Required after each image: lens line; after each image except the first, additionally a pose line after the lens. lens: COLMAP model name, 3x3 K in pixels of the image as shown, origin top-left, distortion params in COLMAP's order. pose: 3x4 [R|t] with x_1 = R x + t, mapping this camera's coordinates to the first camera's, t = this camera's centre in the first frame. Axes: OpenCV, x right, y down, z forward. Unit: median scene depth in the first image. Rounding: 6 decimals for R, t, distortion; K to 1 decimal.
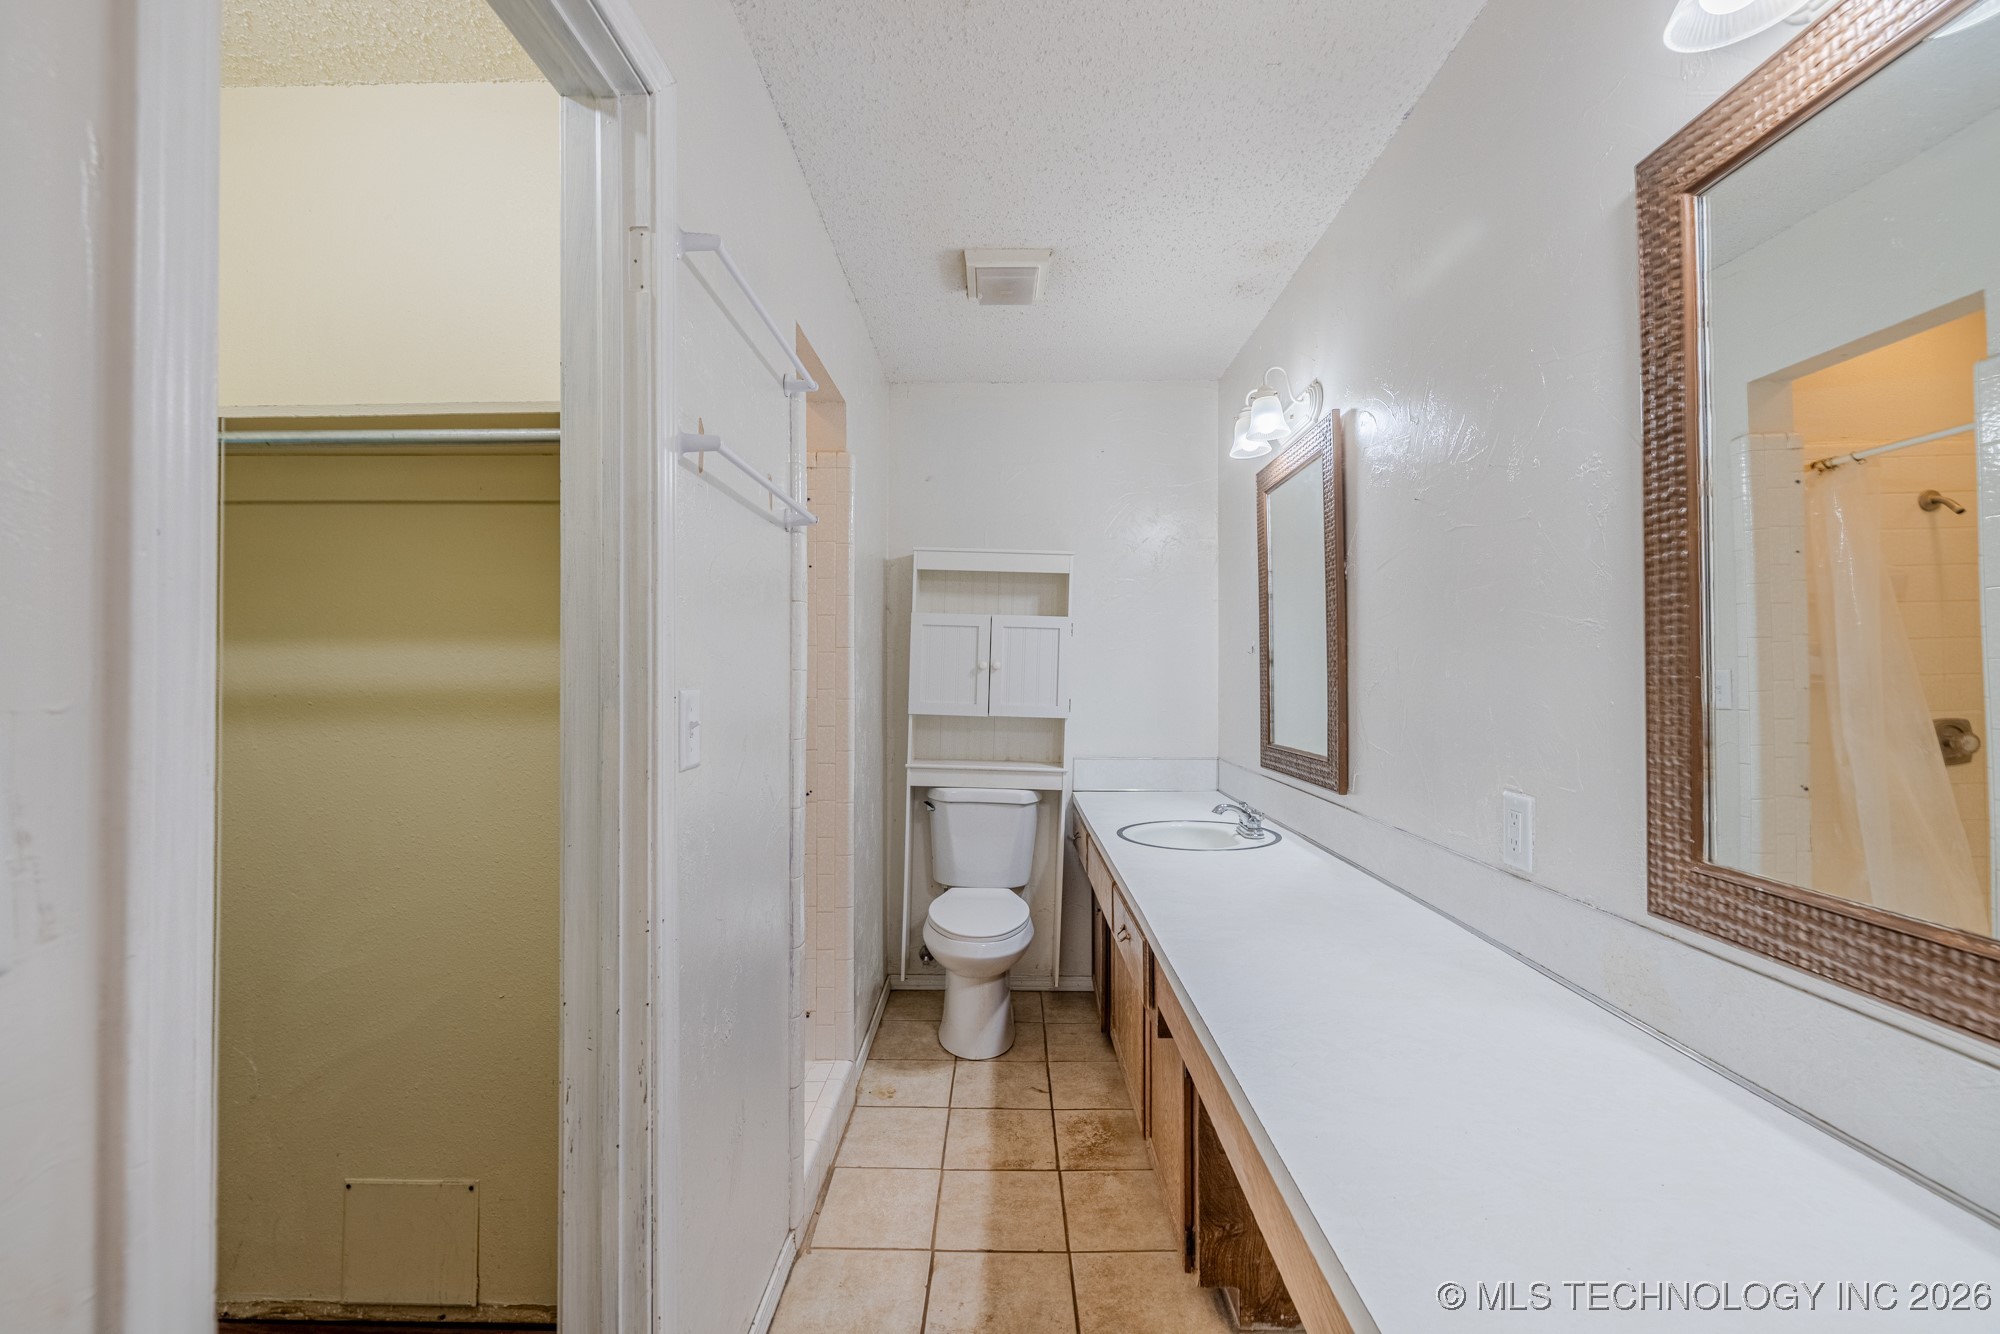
lens RADIAL K [[839.4, 0, 994.3], [0, 839.4, 668.7], [0, 0, 1]] dist [-0.002298, 0.000003]
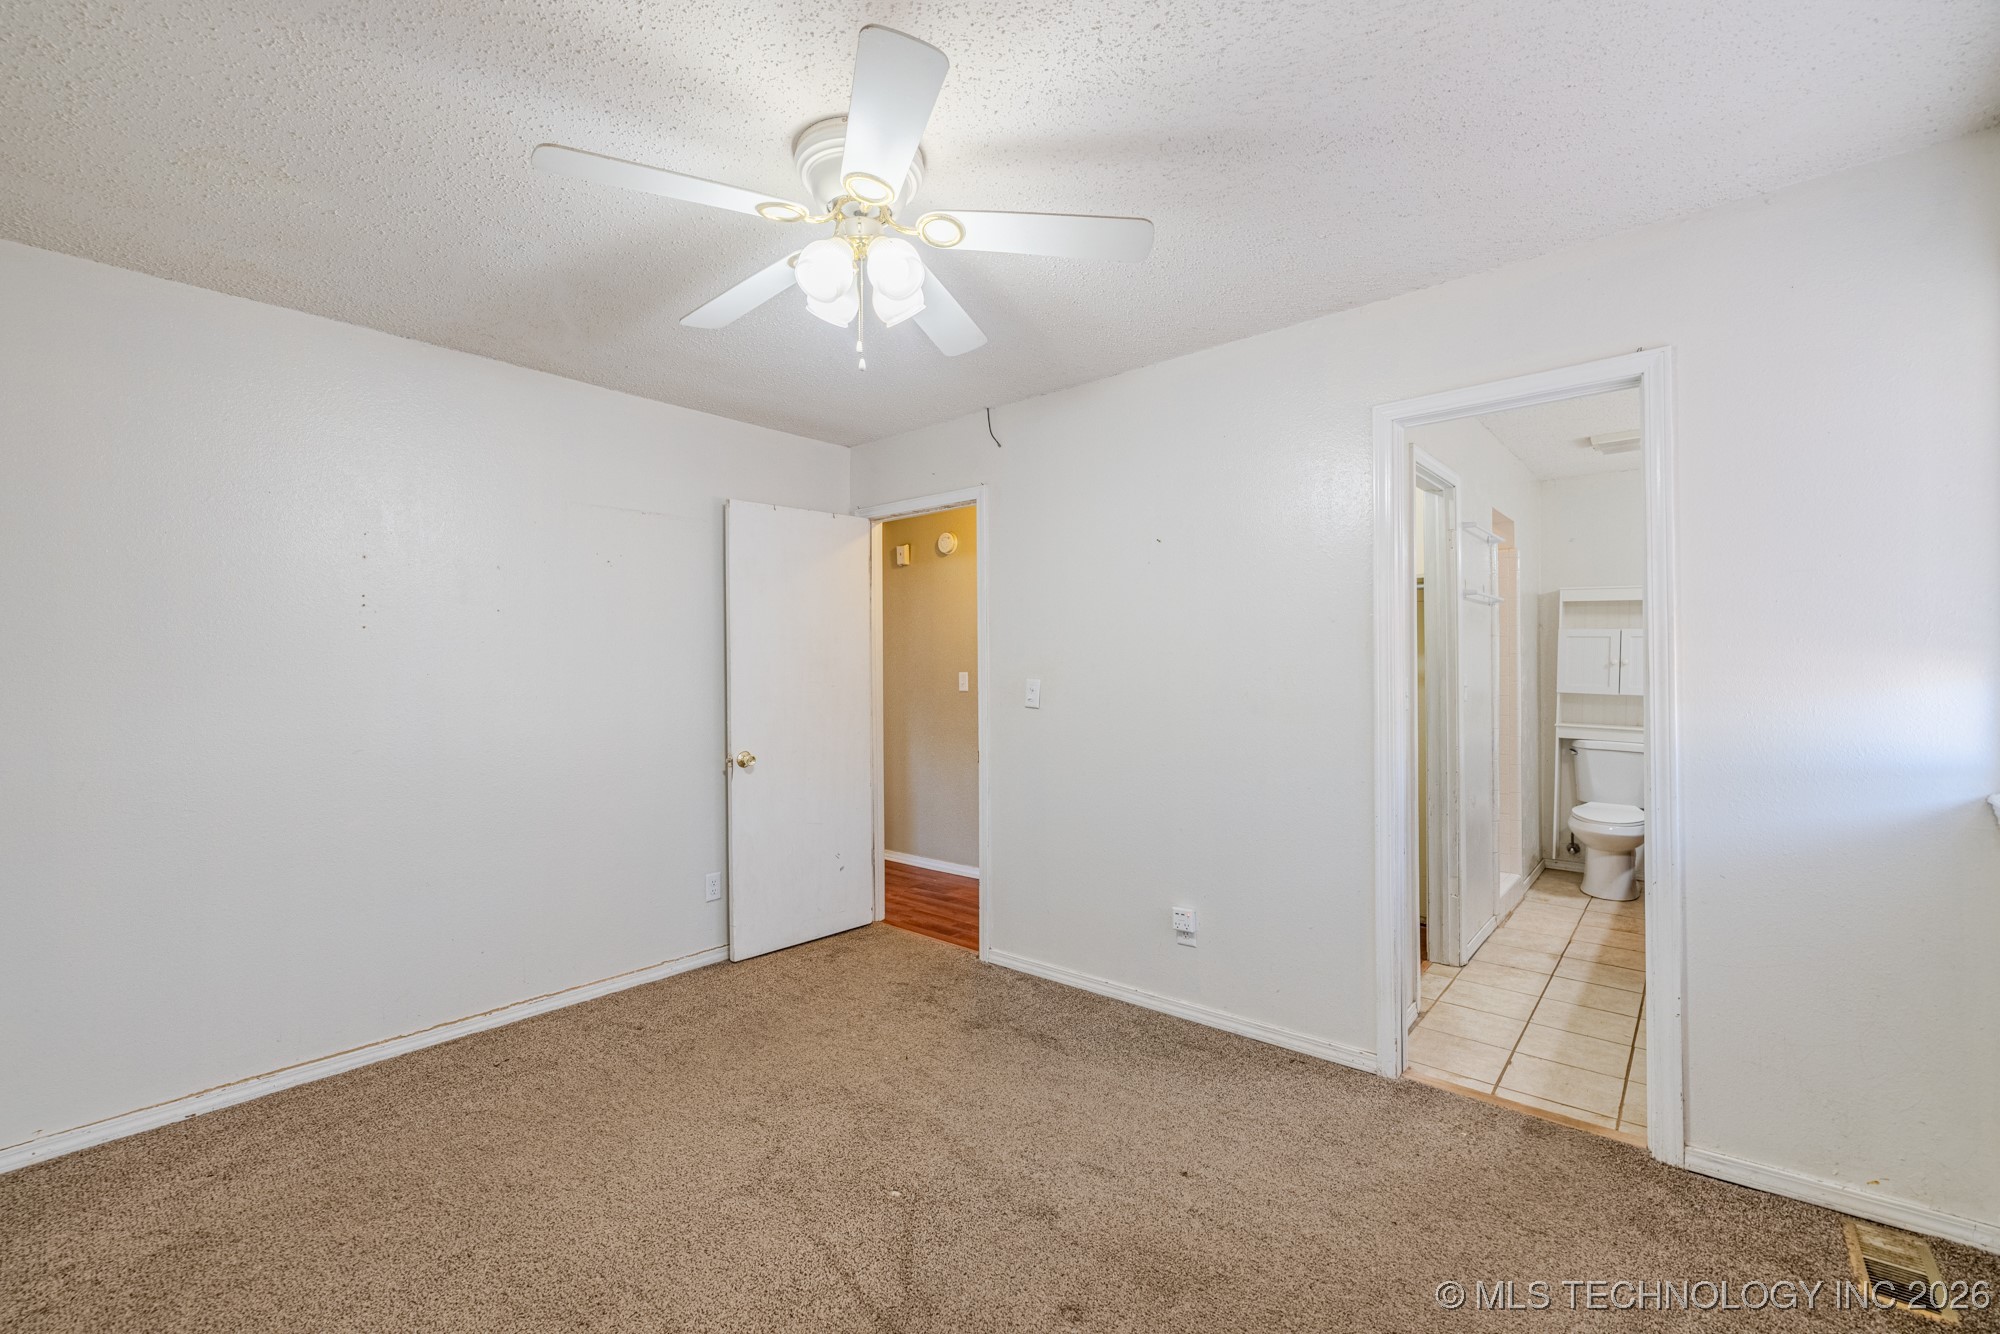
lens RADIAL K [[839.4, 0, 994.3], [0, 839.4, 668.7], [0, 0, 1]] dist [-0.002298, 0.000003]
pose [[0.765648, -0.006850, -0.643223, 0.107128], [0.011203, 0.999934, 0.002686, -0.008510], [0.643162, -0.009262, 0.765674, -0.930340]]
